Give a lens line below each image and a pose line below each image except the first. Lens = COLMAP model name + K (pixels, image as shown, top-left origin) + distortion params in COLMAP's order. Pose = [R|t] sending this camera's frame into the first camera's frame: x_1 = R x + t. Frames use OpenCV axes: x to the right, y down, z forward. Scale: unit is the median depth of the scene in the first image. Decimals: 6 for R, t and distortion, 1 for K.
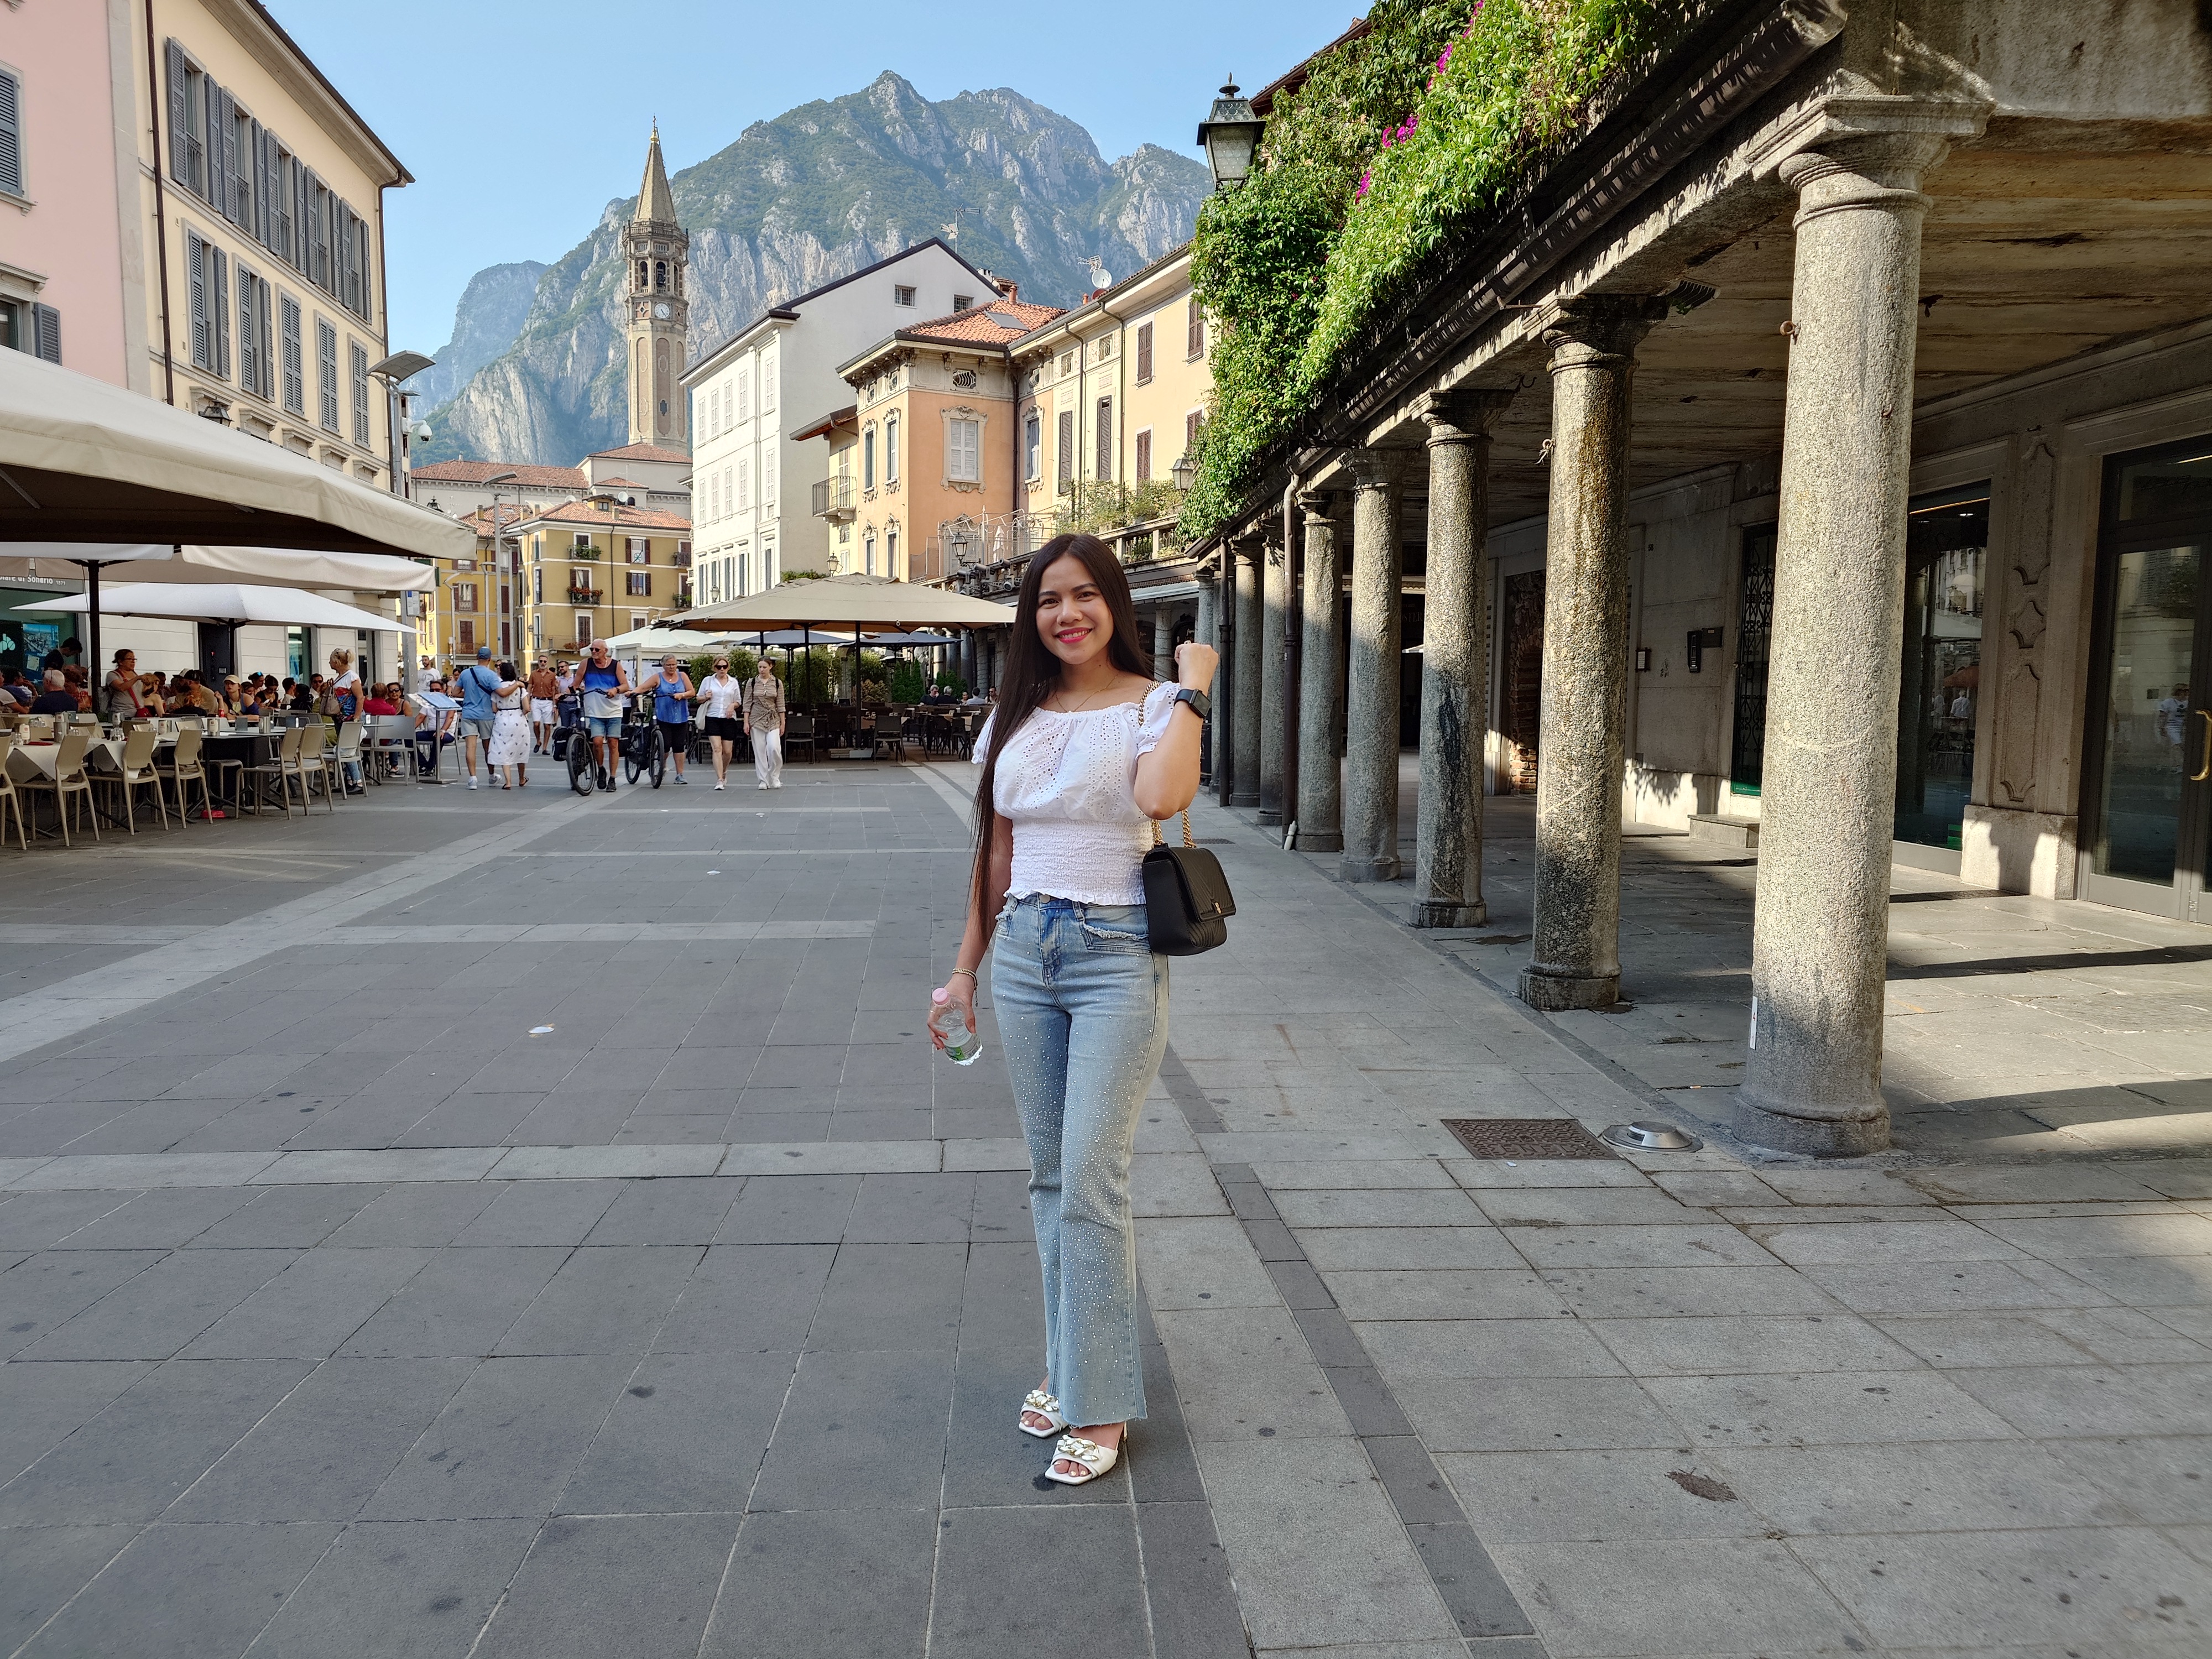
lens RADIAL K [[1544.2, 0, 1091.5], [0, 1544.2, 829.2], [0, 0, 1]] dist [0.001347, -0.002223]
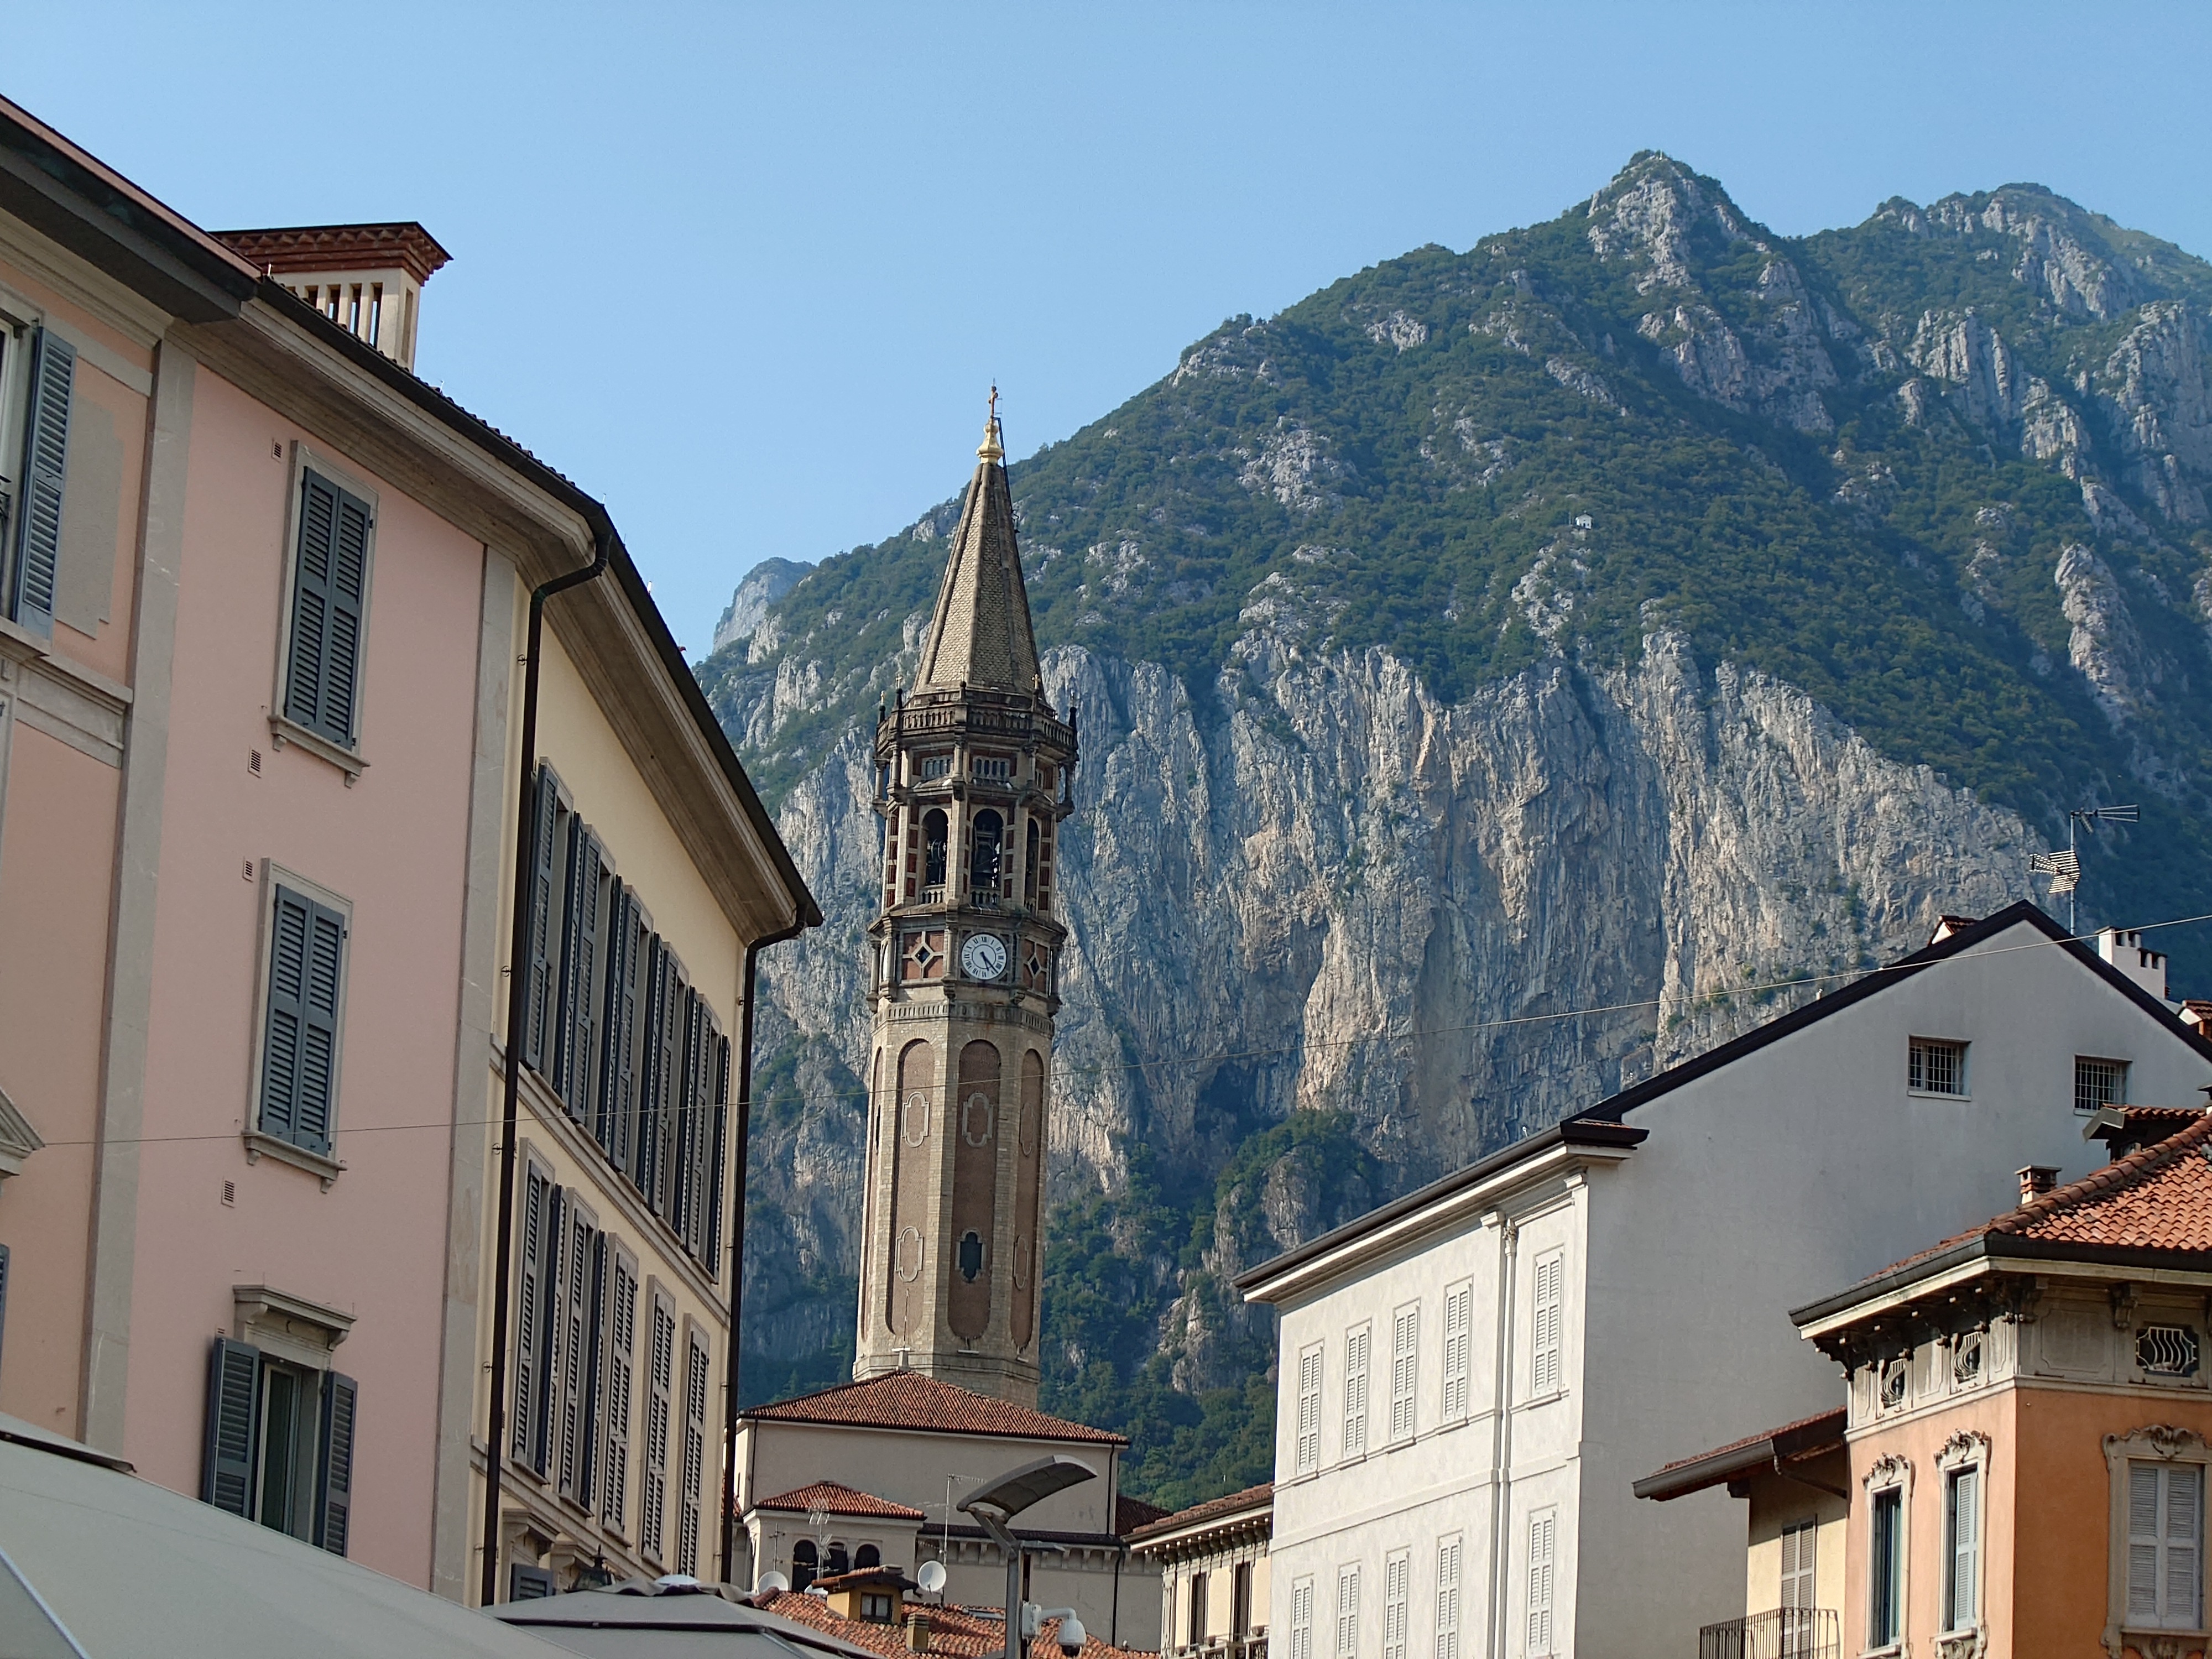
lens RADIAL K [[5605.6, 0, 977.4], [0, 5605.6, 824.9], [0, 0, 1]] dist [-0.399728, 0.594075]
pose [[0.971036, -0.024418, -0.237682, -0.047692], [-0.054567, 0.945812, -0.320096, 0.014282], [0.232619, 0.323794, 0.917085, -0.278252]]
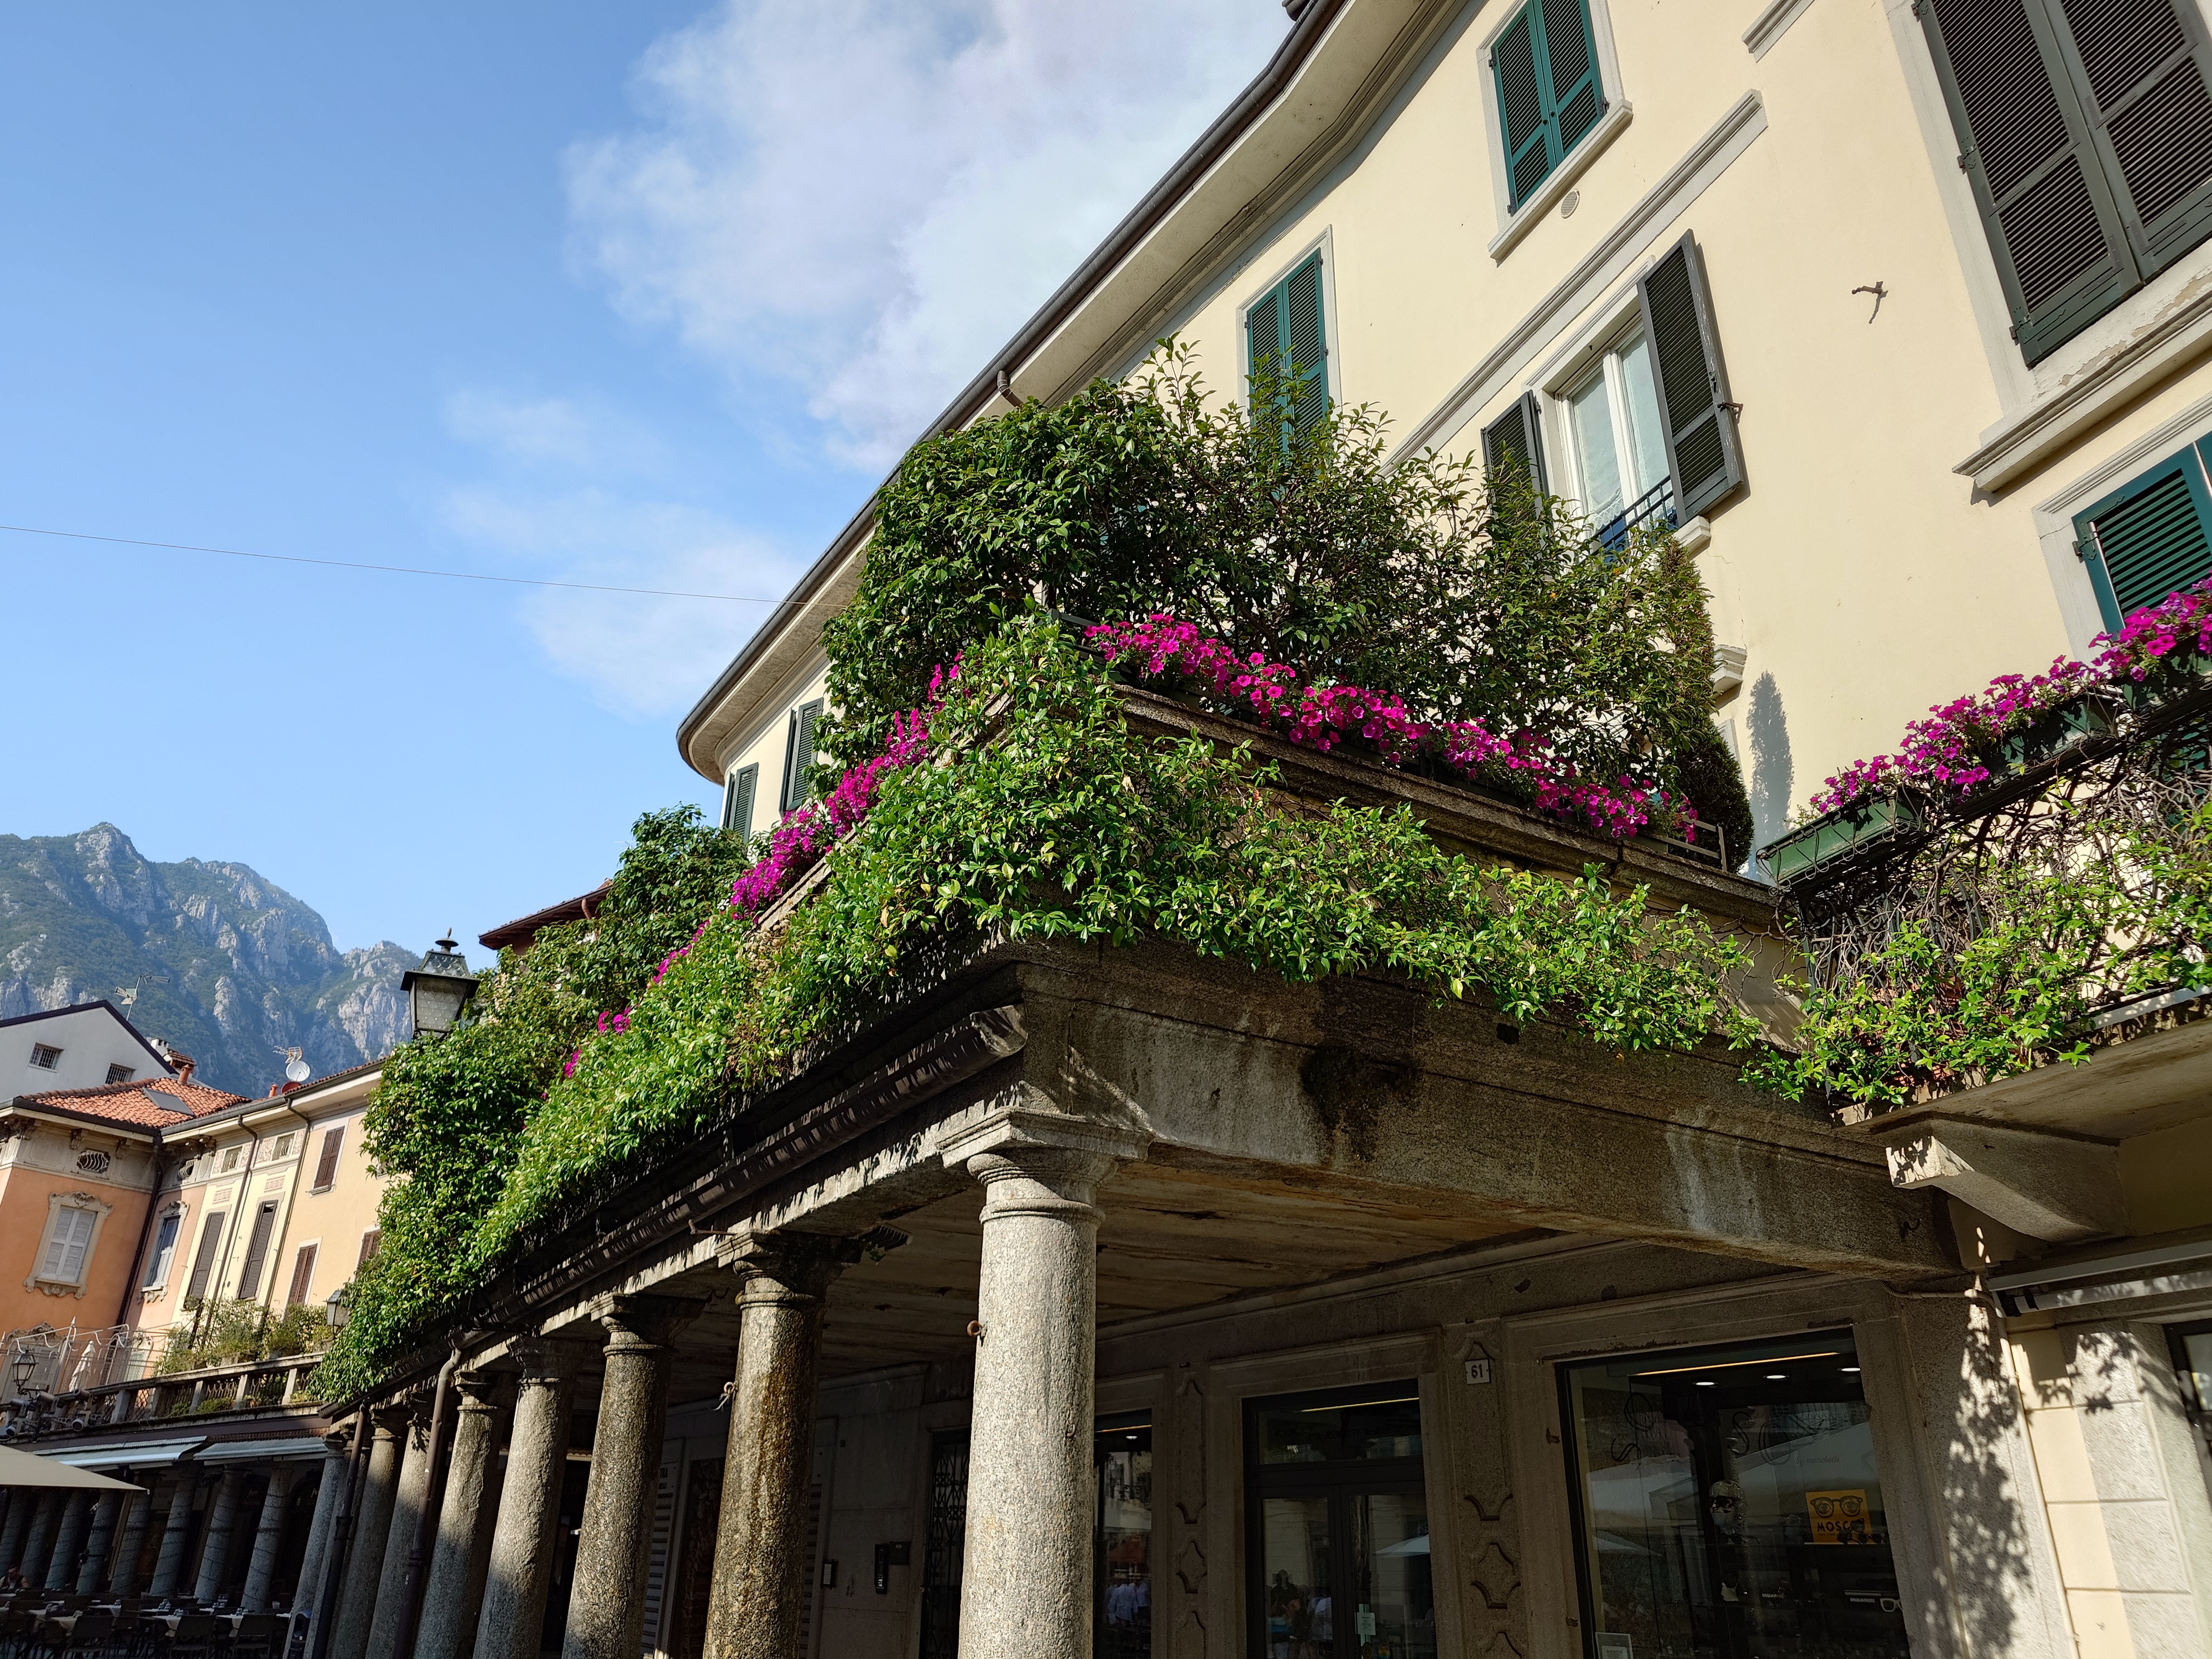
lens RADIAL K [[1544.2, 0, 1091.5], [0, 1544.2, 829.2], [0, 0, 1]] dist [0.001347, -0.002223]
pose [[0.881741, 0.207728, 0.423536, 0.004681], [0.032885, 0.868576, -0.494464, -0.011255], [-0.470587, 0.449918, 0.759027, 0.010419]]
